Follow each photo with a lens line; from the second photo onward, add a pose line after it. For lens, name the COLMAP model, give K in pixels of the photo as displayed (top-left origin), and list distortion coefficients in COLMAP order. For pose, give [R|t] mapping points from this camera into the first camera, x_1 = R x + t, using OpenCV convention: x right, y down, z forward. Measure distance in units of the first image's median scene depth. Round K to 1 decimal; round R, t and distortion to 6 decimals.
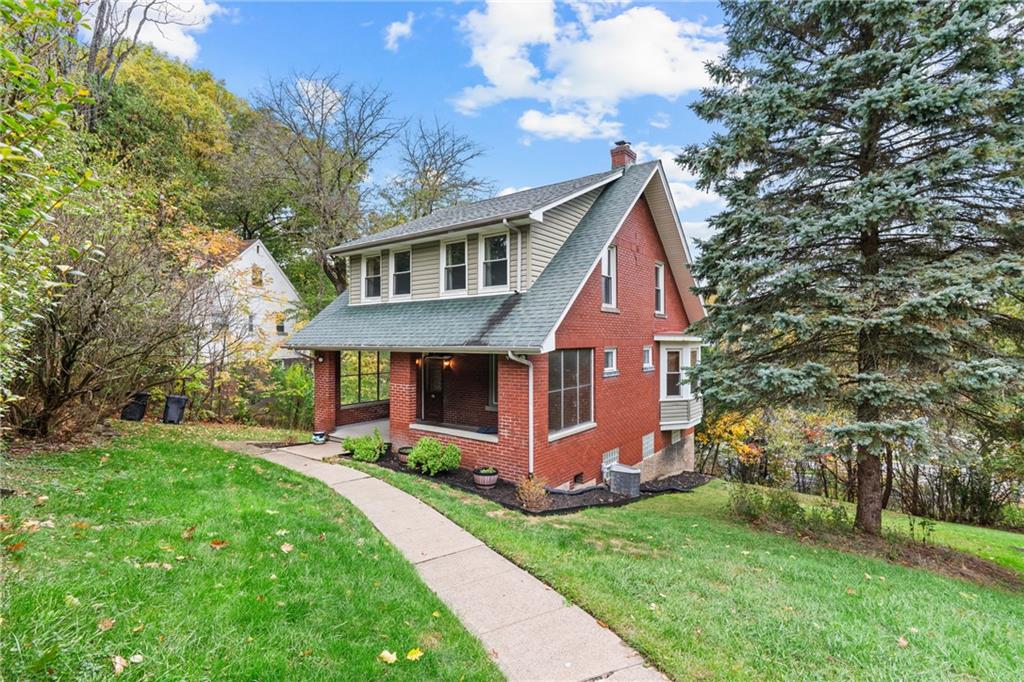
lens RADIAL K [[467.1, 0, 513.1], [0, 467.1, 342.4], [0, 0, 1]] dist [0.001342, 0.000822]
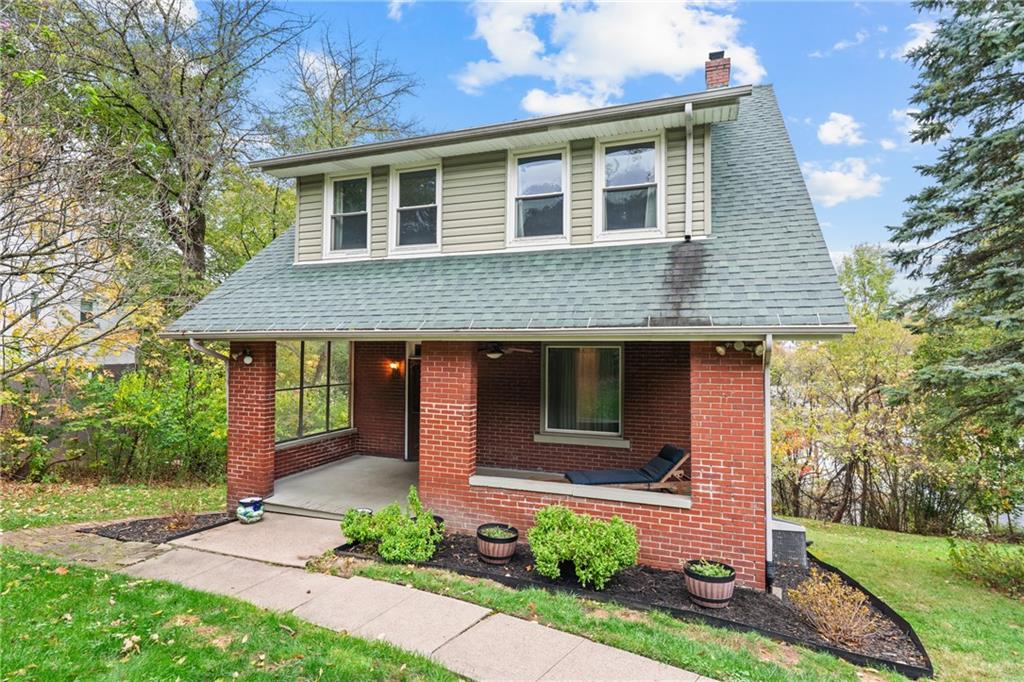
lens RADIAL K [[620.7, 0, 508.6], [0, 620.7, 311.9], [0, 0, 1]] dist [0.041327, -0.003430]
pose [[0.977370, -0.010550, 0.211272, -0.271976], [0.014915, 0.999707, -0.019080, -0.004370], [-0.211009, 0.021799, 0.977241, 0.226300]]
